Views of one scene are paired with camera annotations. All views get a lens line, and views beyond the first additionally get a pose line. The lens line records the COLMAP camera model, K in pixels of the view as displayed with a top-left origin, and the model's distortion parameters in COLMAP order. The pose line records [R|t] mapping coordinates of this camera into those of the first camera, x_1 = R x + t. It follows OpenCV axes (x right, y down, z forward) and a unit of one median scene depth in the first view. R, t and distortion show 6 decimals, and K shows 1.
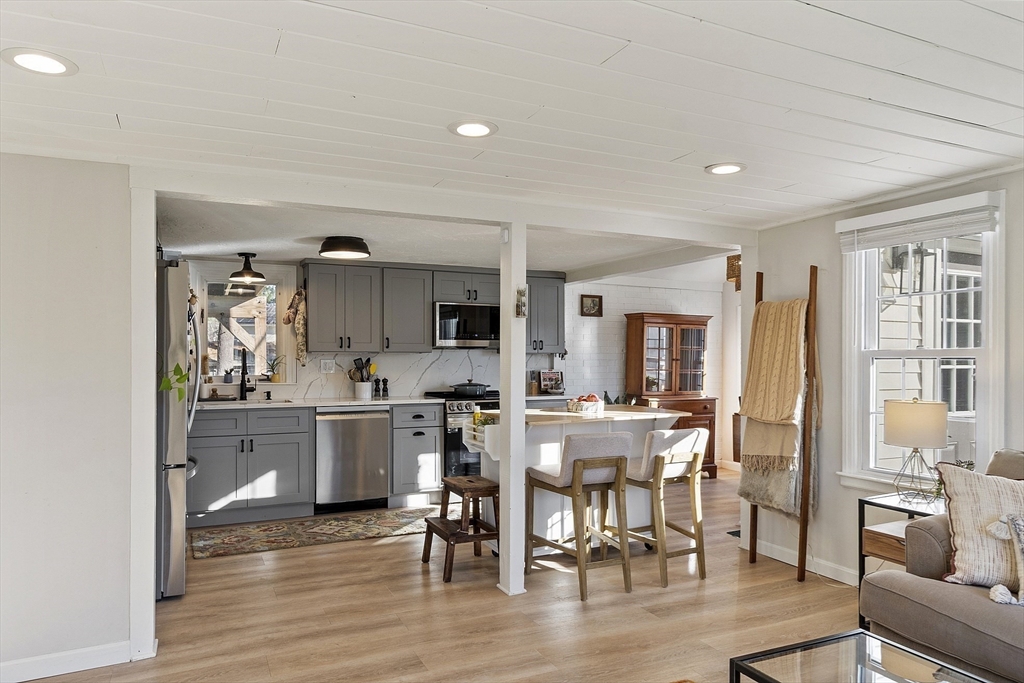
lens RADIAL K [[668.5, 0, 519.0], [0, 668.5, 367.9], [0, 0, 1]] dist [0.004760, -0.000773]
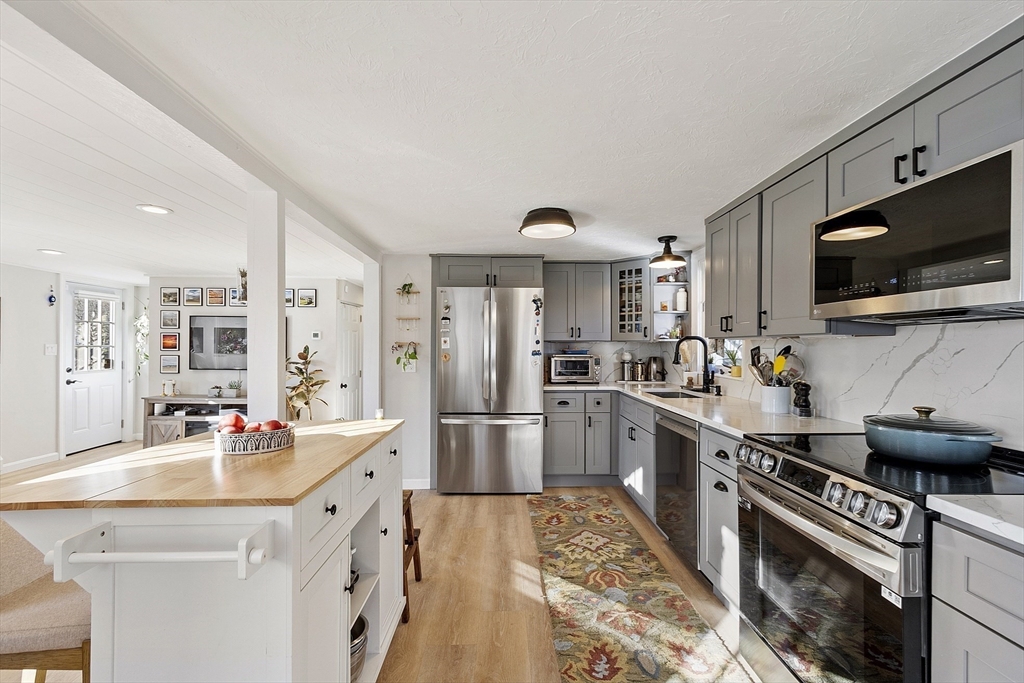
lens RADIAL K [[444.1, 0, 510.7], [0, 444.1, 345.5], [0, 0, 1]] dist [0.001475, 0.000066]
pose [[-0.421497, -0.002490, -0.906827, 0.287750], [-0.009864, 0.999950, 0.001840, -0.017418], [0.906776, 0.009720, -0.421500, 1.140034]]
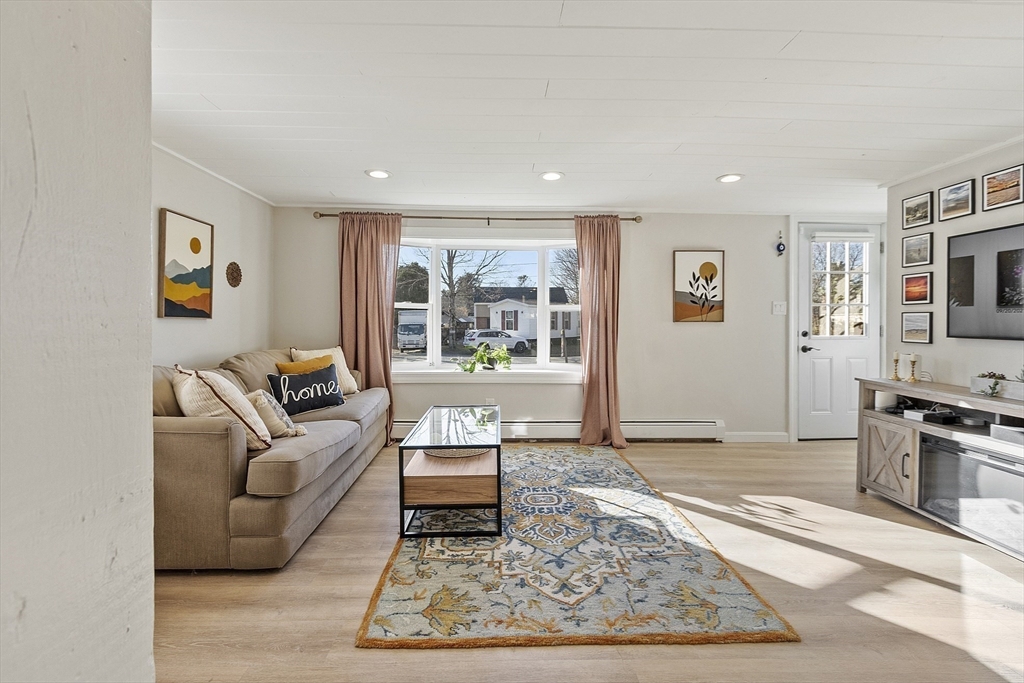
lens RADIAL K [[444.1, 0, 525.3], [0, 444.1, 322.1], [0, 0, 1]] dist [0.001475, 0.000066]
pose [[-0.905026, 0.000012, 0.425357, -0.127405], [0.000999, 0.999997, 0.002098, 0.030858], [-0.425356, 0.002324, -0.905023, 0.719451]]
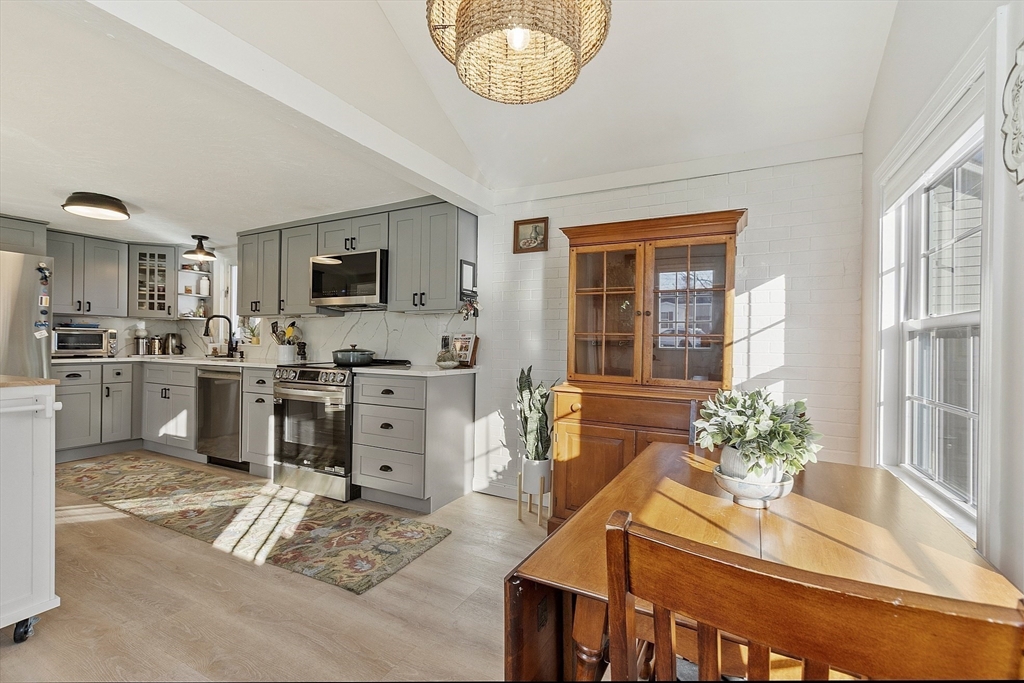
lens RADIAL K [[444.1, 0, 513.1], [0, 444.1, 342.5], [0, 0, 1]] dist [0.001475, 0.000066]
pose [[0.599172, 0.003049, -0.800615, 0.630460], [-0.017613, 0.999801, -0.009374, 0.020499], [0.800427, 0.019718, 0.599106, 1.042168]]
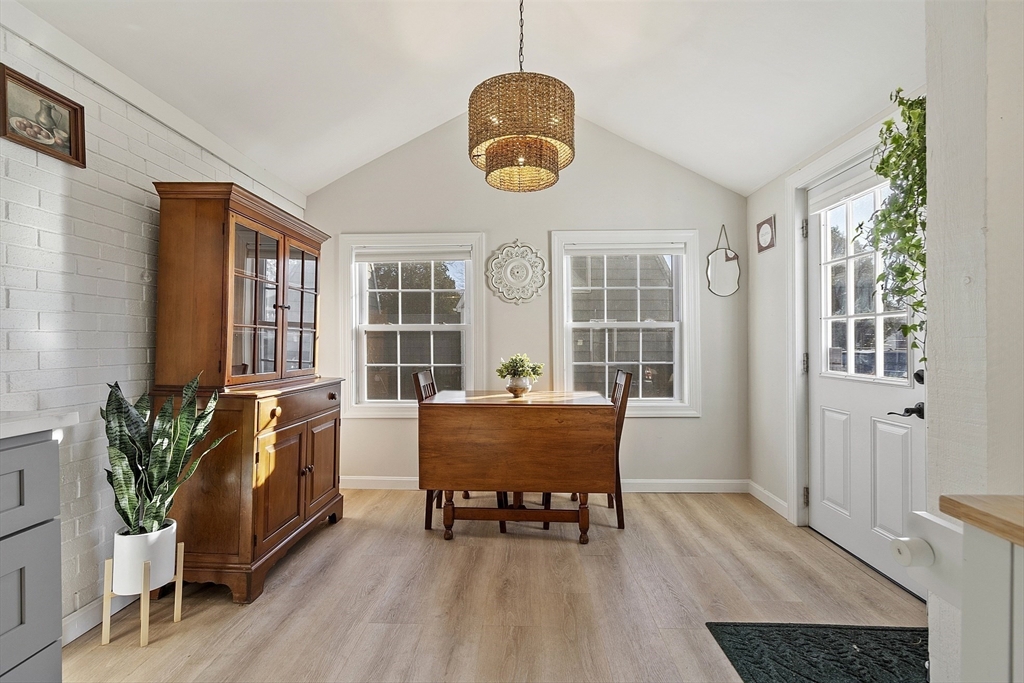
lens RADIAL K [[444.1, 0, 510.2], [0, 444.1, 337.5], [0, 0, 1]] dist [0.001475, 0.000066]
pose [[0.470691, 0.004284, 0.882288, 0.037595], [0.006881, 0.999940, -0.008526, 0.020803], [-0.882271, 0.010084, 0.470633, 1.002166]]
